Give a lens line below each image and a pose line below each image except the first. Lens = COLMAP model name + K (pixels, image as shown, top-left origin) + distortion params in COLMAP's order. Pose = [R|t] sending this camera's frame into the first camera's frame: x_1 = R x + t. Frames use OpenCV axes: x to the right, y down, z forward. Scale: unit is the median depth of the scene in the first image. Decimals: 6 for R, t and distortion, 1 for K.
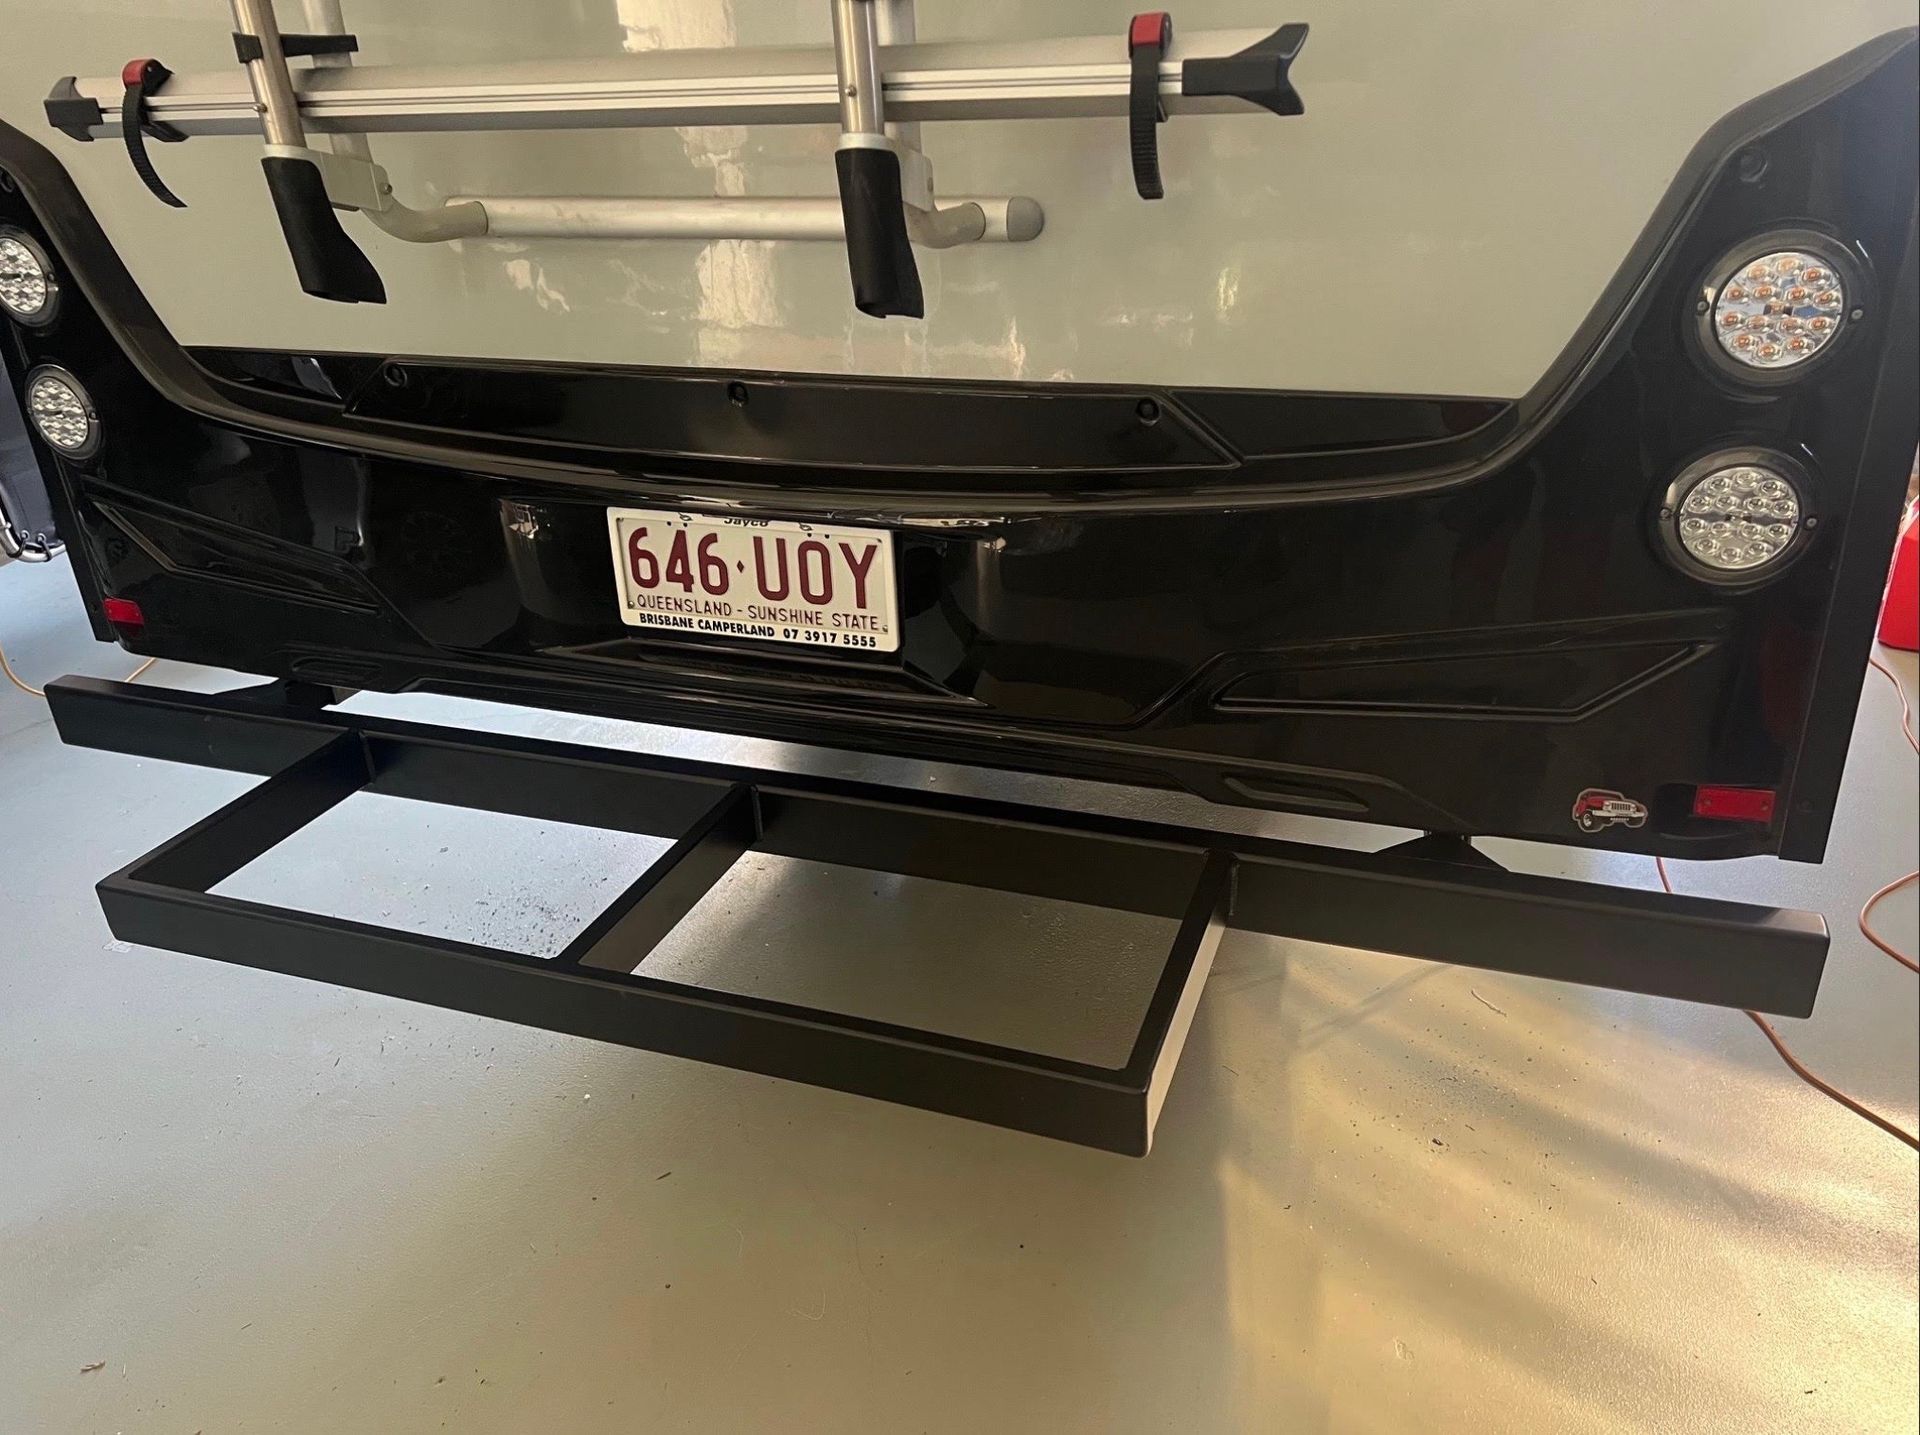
lens RADIAL K [[1454.6, 0, 968.5], [0, 1454.6, 677.3], [0, 0, 1]] dist [0.056505, -0.067386]
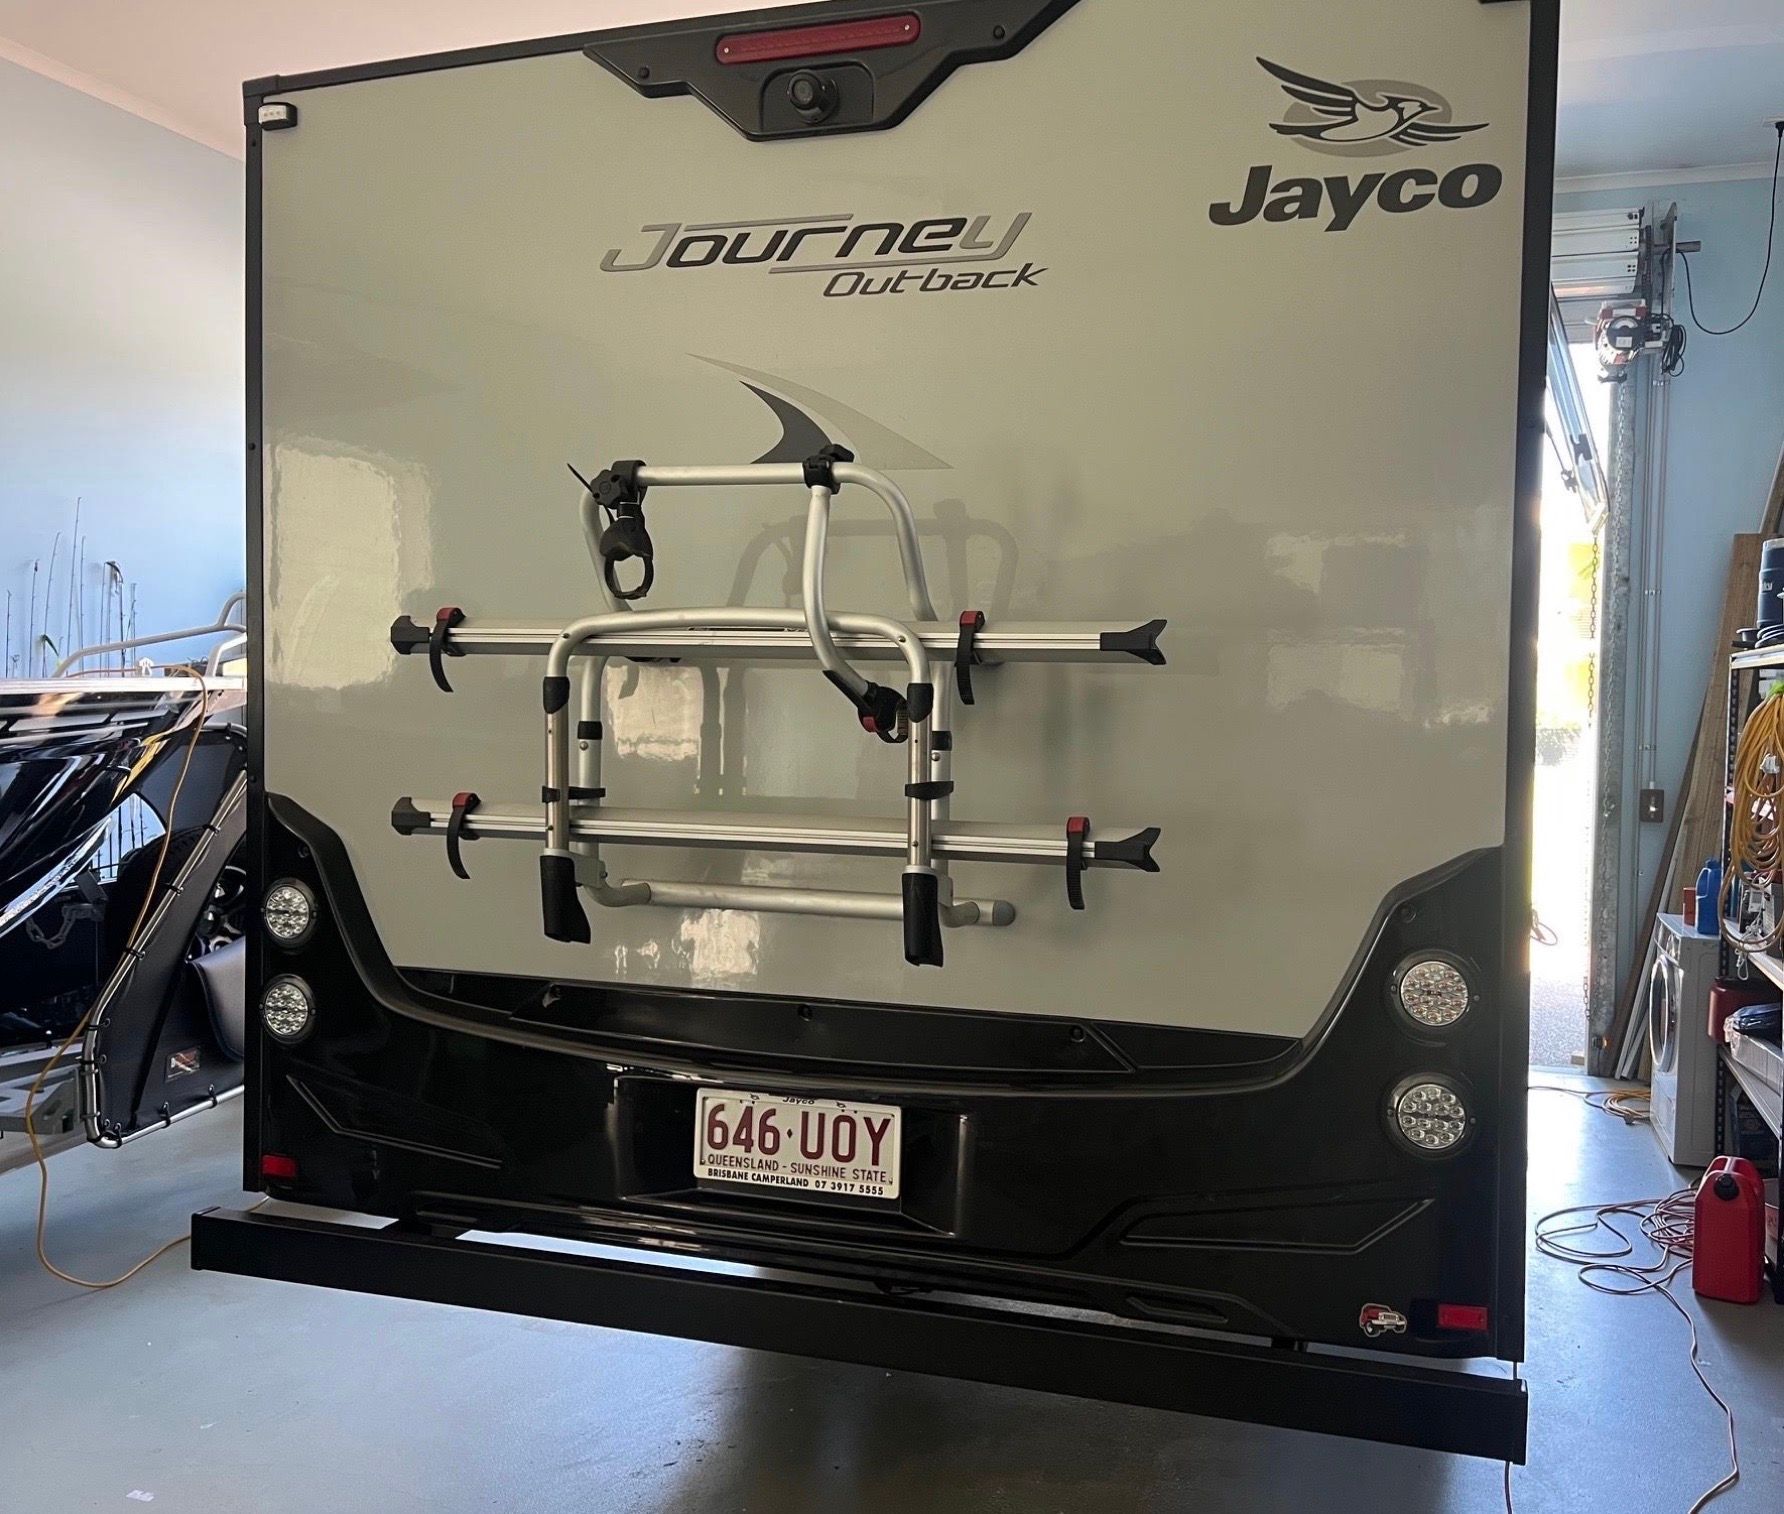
lens RADIAL K [[1832.9, 0, 892.0], [0, 1832.9, 757.0], [0, 0, 1]] dist [-0.011702, -0.022921]
pose [[0.998463, 0.054181, 0.011645, -0.098740], [-0.046124, 0.928947, -0.367327, 0.238326], [-0.030720, 0.366226, 0.930019, -0.814482]]
